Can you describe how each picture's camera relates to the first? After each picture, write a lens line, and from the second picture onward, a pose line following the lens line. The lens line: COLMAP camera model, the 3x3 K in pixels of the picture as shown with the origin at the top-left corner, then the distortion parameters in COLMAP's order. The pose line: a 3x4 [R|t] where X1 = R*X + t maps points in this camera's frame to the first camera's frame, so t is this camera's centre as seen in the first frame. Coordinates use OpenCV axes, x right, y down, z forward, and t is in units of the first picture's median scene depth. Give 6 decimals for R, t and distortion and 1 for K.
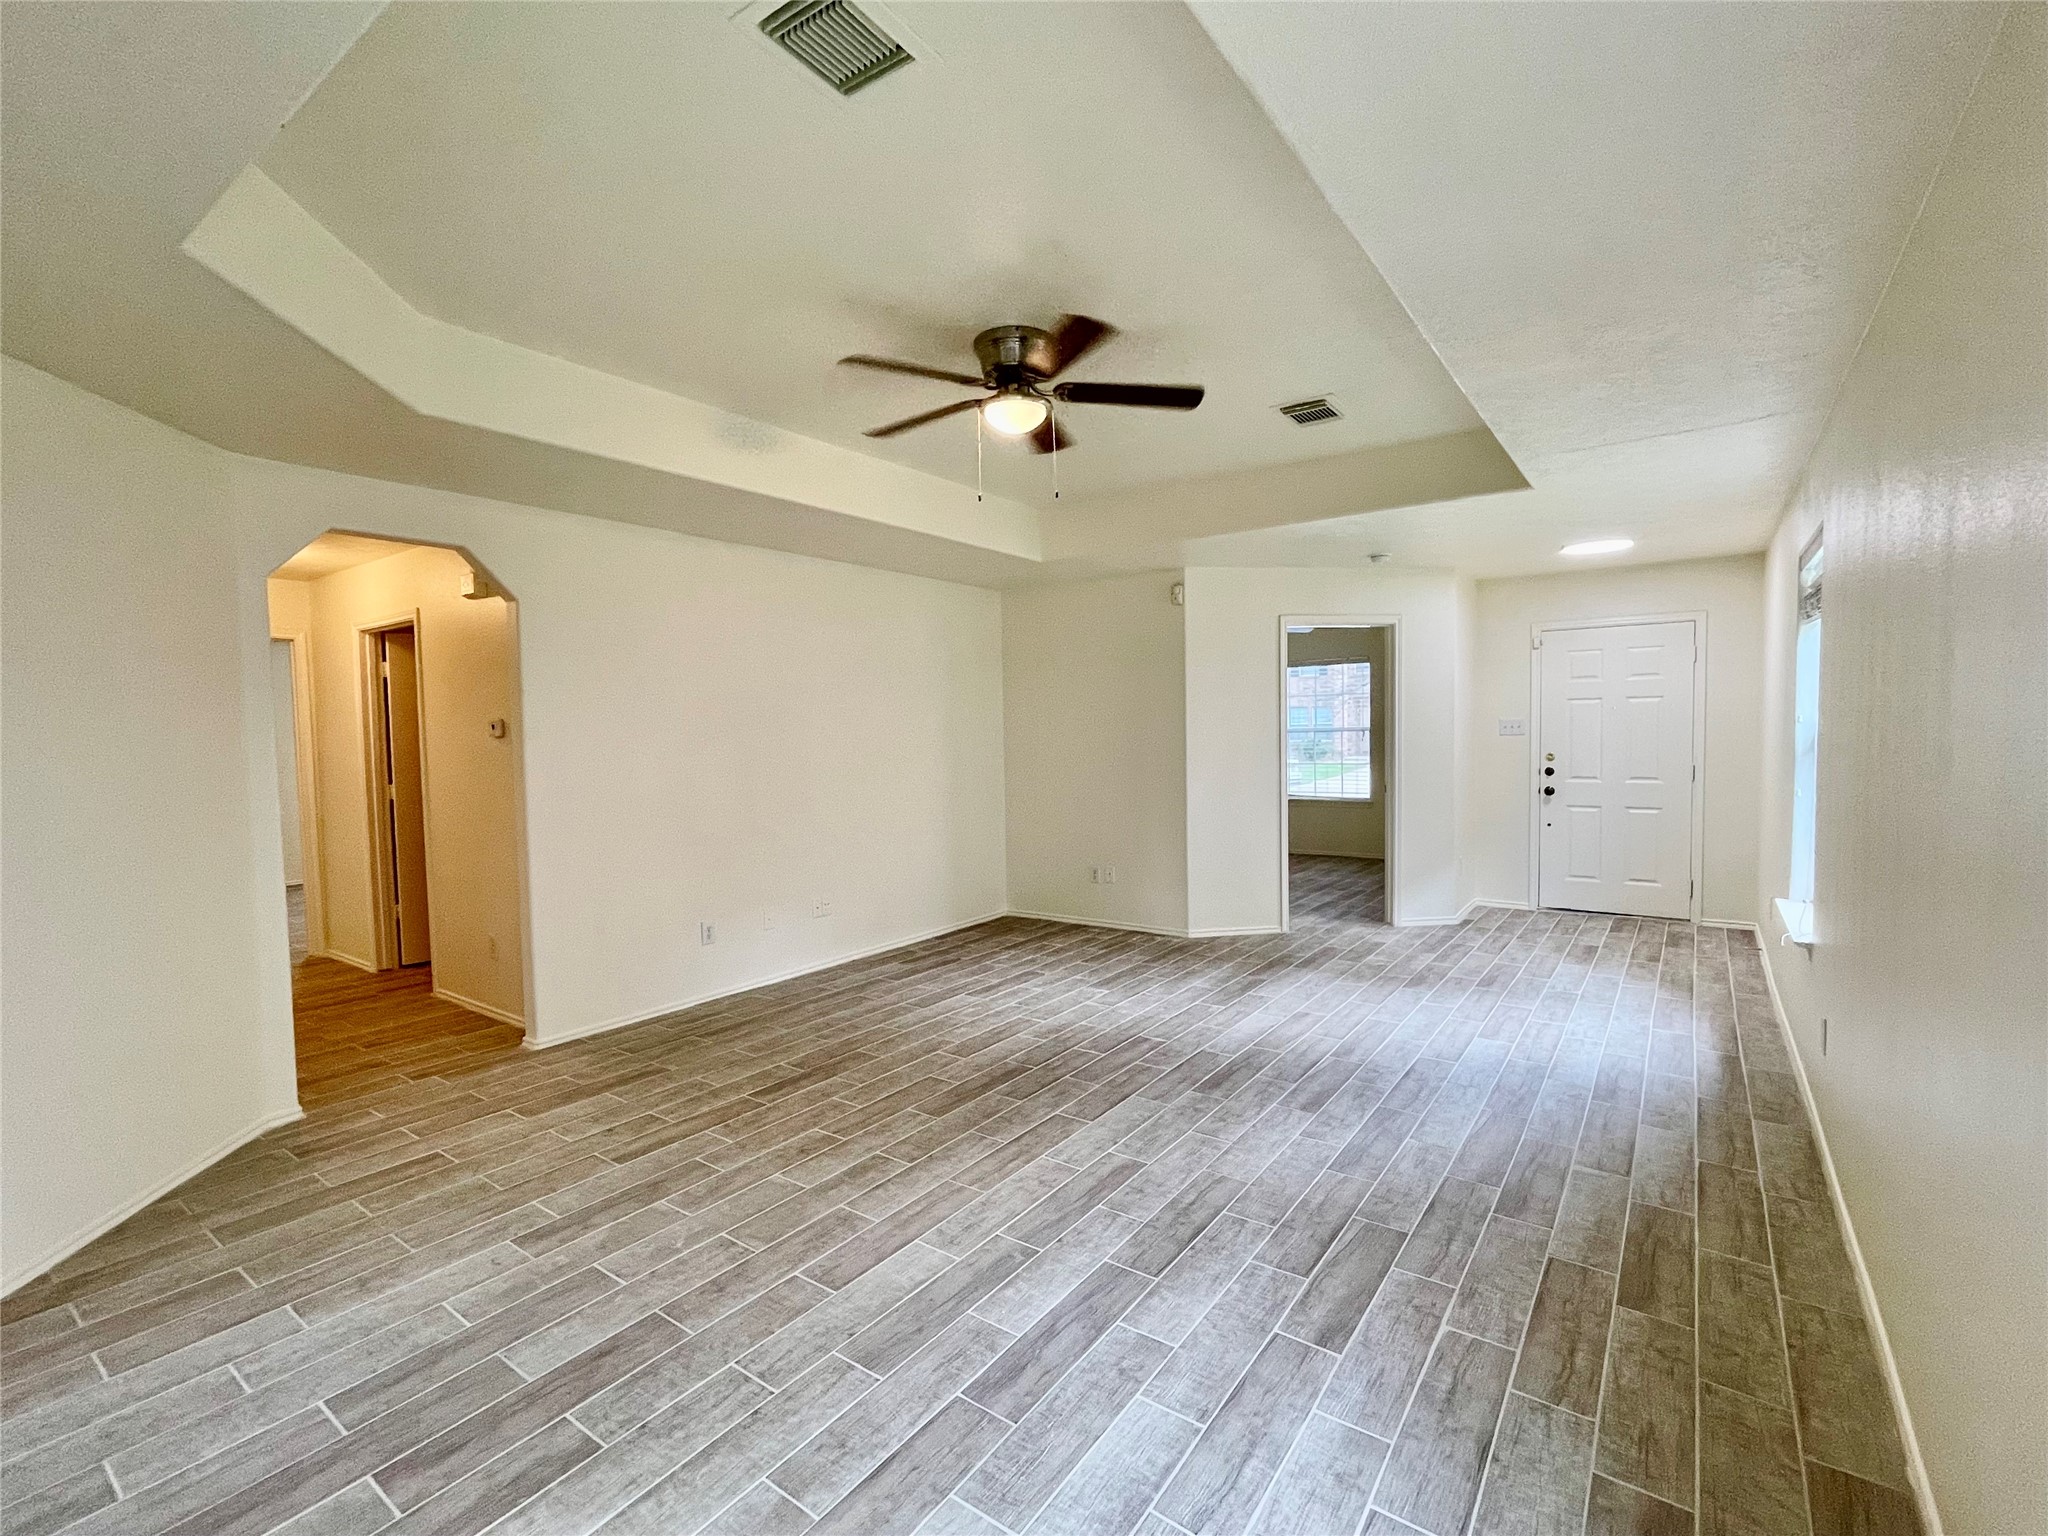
lens RADIAL K [[922.7, 0, 1024.0], [0, 922.7, 768.0], [0, 0, 1]] dist [0.000020, -0.000678]
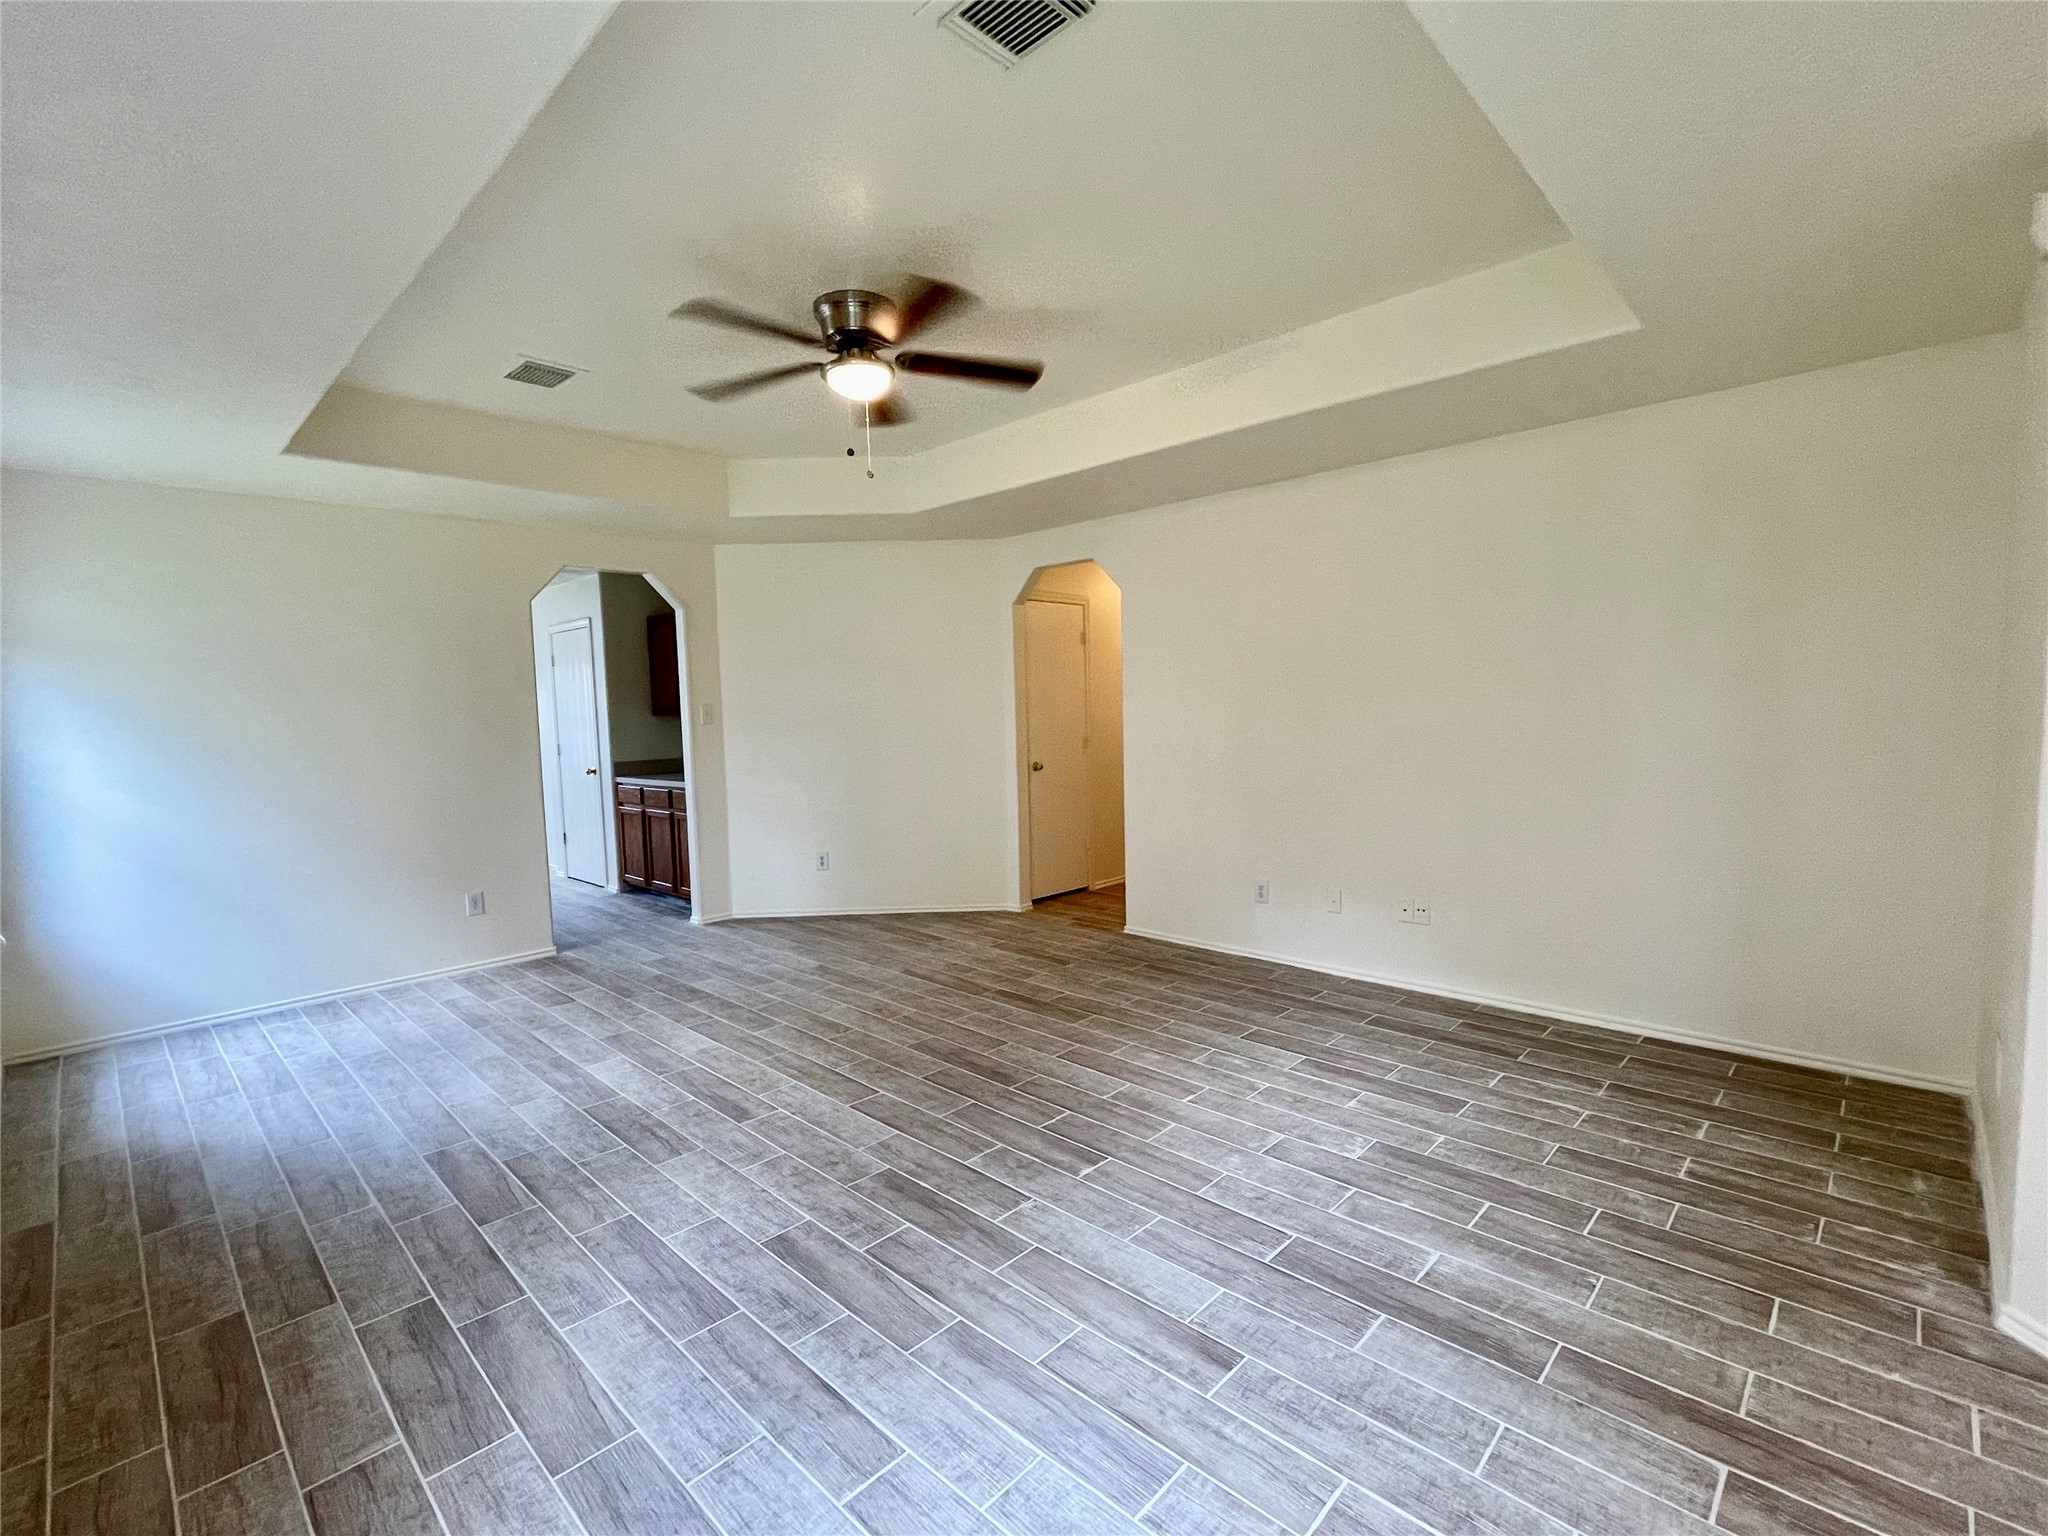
lens RADIAL K [[922.7, 0, 1024.0], [0, 922.7, 768.0], [0, 0, 1]] dist [0.000020, -0.000678]
pose [[-0.136134, 0.092716, -0.986342, 0.814758], [-0.013849, 0.995336, 0.095473, -0.054158], [0.990594, 0.026657, -0.134215, 1.094477]]
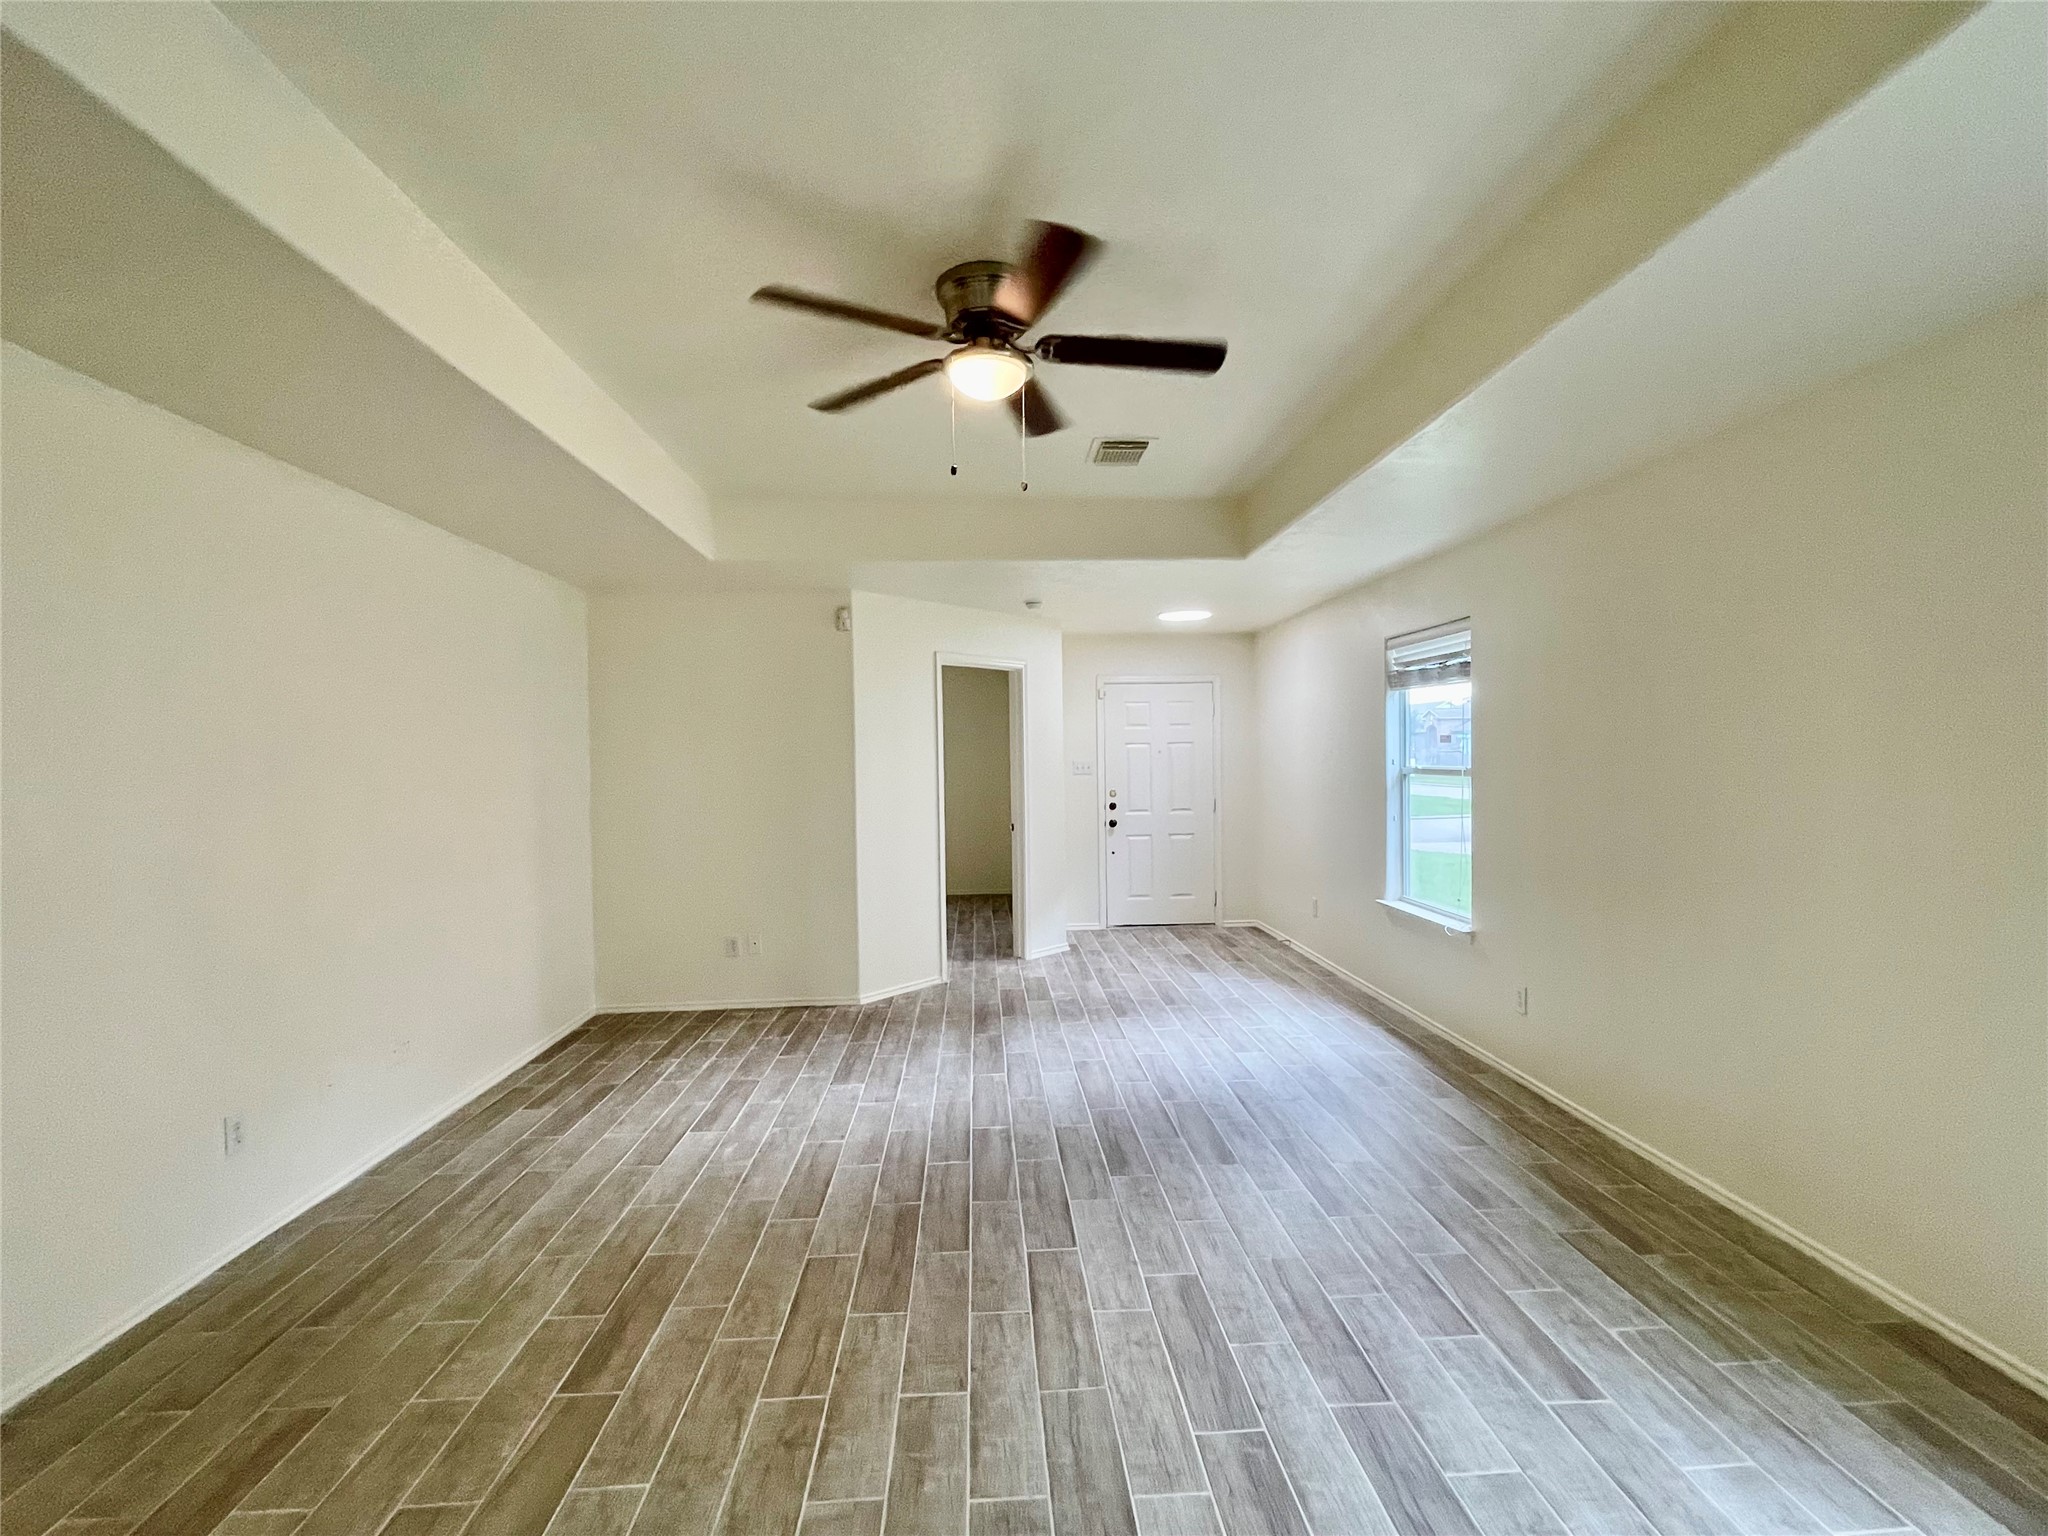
lens RADIAL K [[922.7, 0, 1024.0], [0, 922.7, 768.0], [0, 0, 1]] dist [0.000020, -0.000678]
pose [[0.776185, -0.001162, 0.630505, -0.404375], [0.028483, 0.999042, -0.033223, -0.014866], [-0.629862, 0.043746, 0.775474, 0.312862]]
